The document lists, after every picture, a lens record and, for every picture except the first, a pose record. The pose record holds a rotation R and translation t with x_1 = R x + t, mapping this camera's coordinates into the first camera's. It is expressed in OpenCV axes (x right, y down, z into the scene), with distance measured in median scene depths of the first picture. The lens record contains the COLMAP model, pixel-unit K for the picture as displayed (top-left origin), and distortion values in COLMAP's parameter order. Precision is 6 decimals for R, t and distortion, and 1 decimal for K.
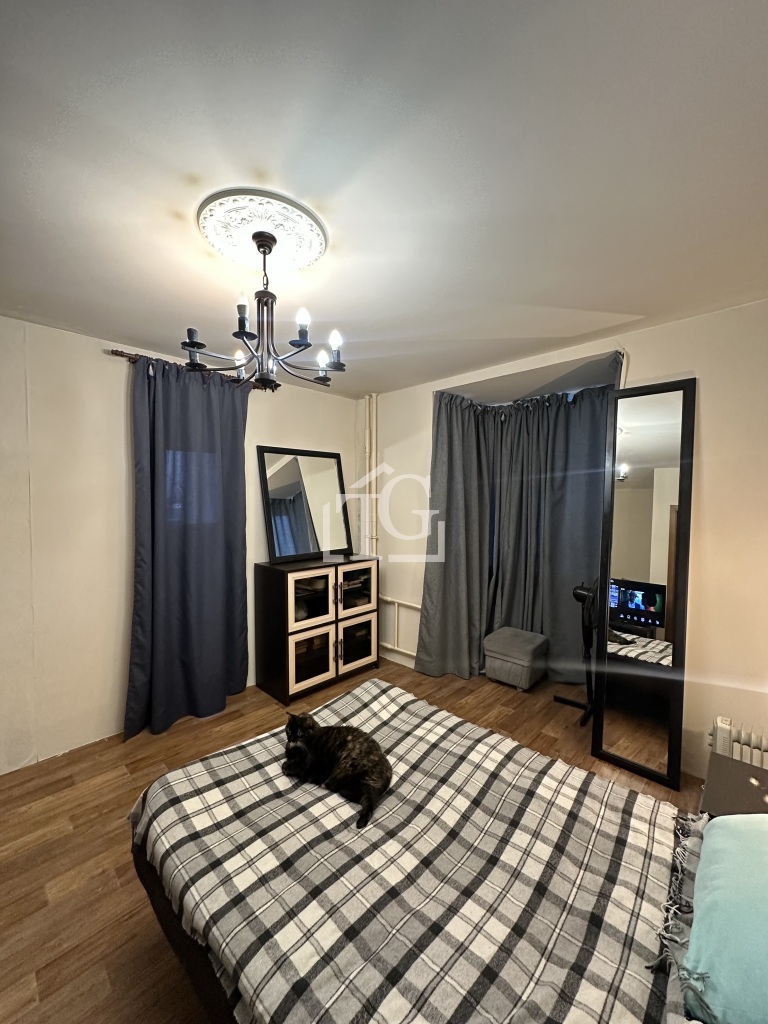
lens RADIAL K [[406.4, 0, 384.0], [0, 406.4, 512.0], [0, 0, 1]] dist [-0.001970, -0.000250]
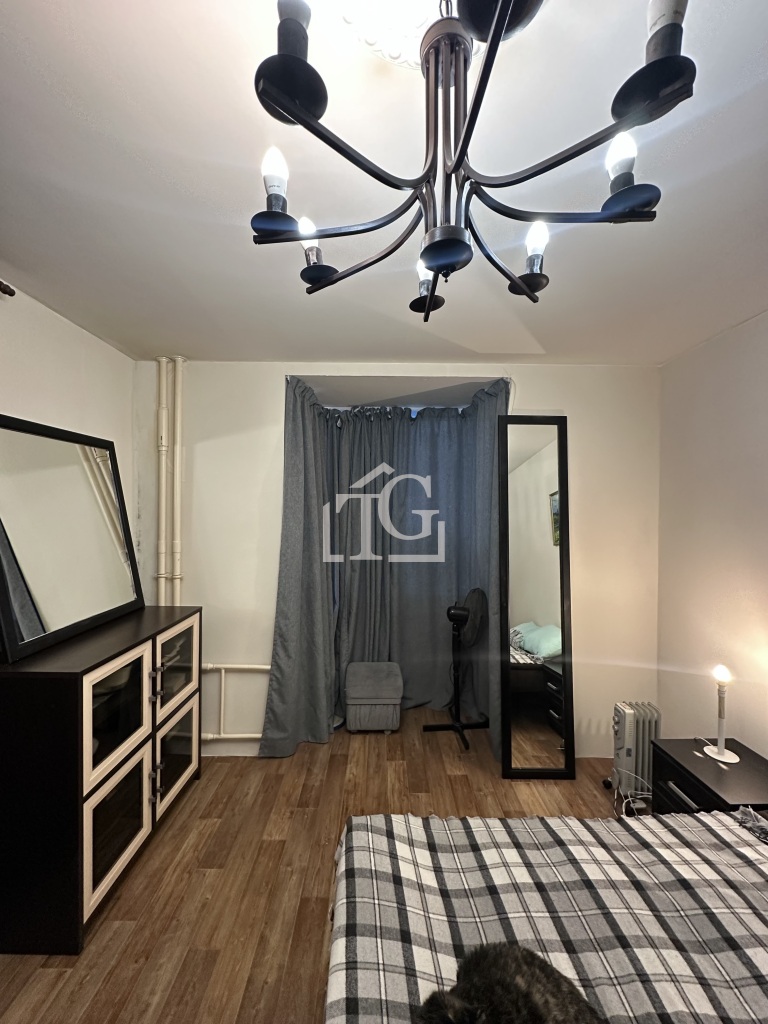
lens RADIAL K [[406.4, 0, 384.0], [0, 406.4, 512.0], [0, 0, 1]] dist [-0.001970, -0.000250]
pose [[0.717237, -0.001725, 0.696827, -0.378546], [0.017700, 0.999719, -0.015743, -0.039333], [-0.696604, 0.023625, 0.717066, 0.468304]]
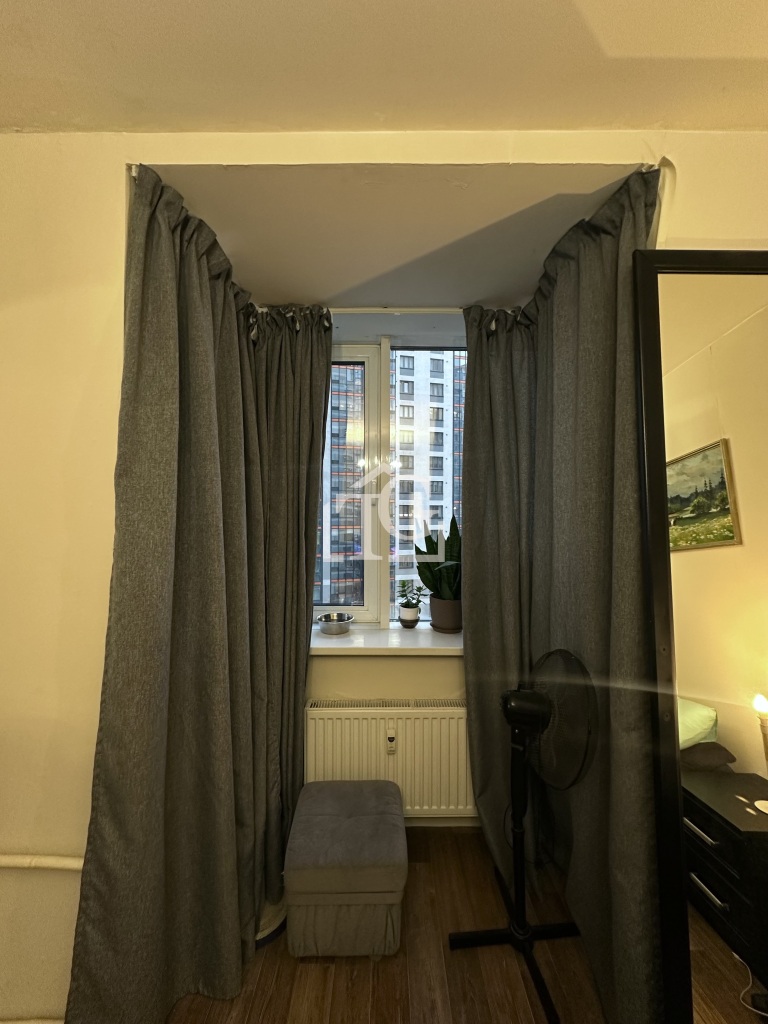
lens RADIAL K [[406.4, 0, 384.0], [0, 406.4, 512.0], [0, 0, 1]] dist [-0.001970, -0.000250]
pose [[0.724183, 0.000042, 0.689608, 0.065674], [0.020114, 0.999573, -0.021184, -0.017779], [-0.689314, 0.029211, 0.723873, 0.884279]]
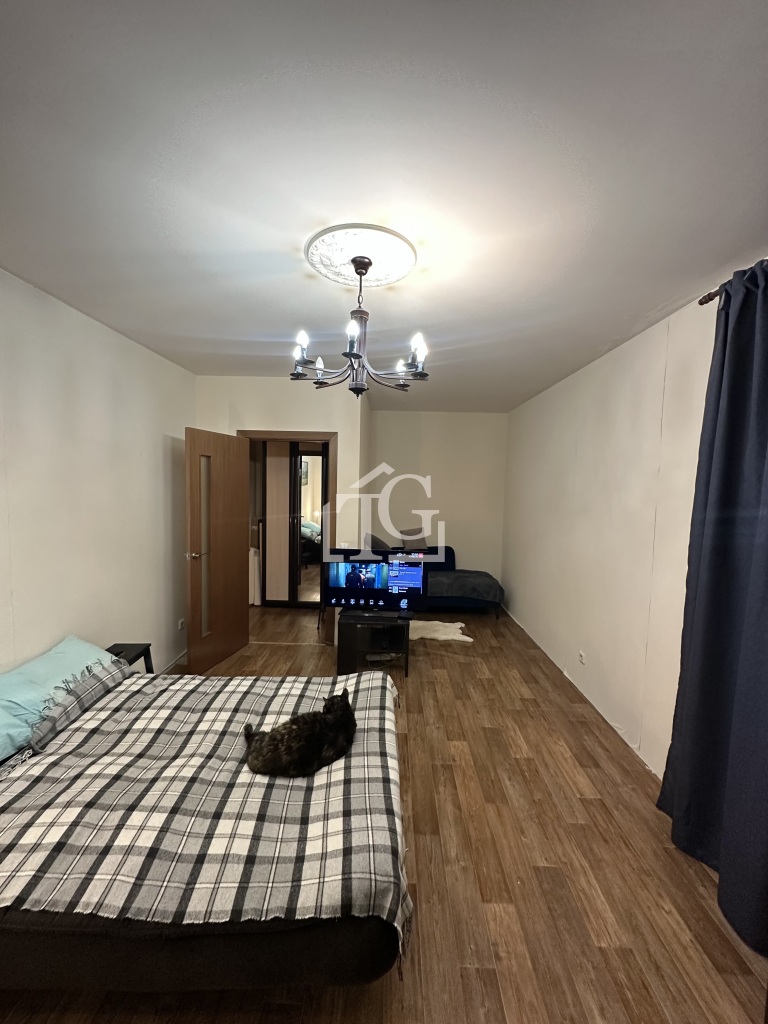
lens RADIAL K [[406.4, 0, 384.0], [0, 406.4, 512.0], [0, 0, 1]] dist [-0.001970, -0.000250]
pose [[-0.735644, 0.027897, -0.676794, 0.272368], [-0.041506, 0.995418, 0.086146, -0.048624], [0.676096, 0.091464, -0.731115, 1.189120]]
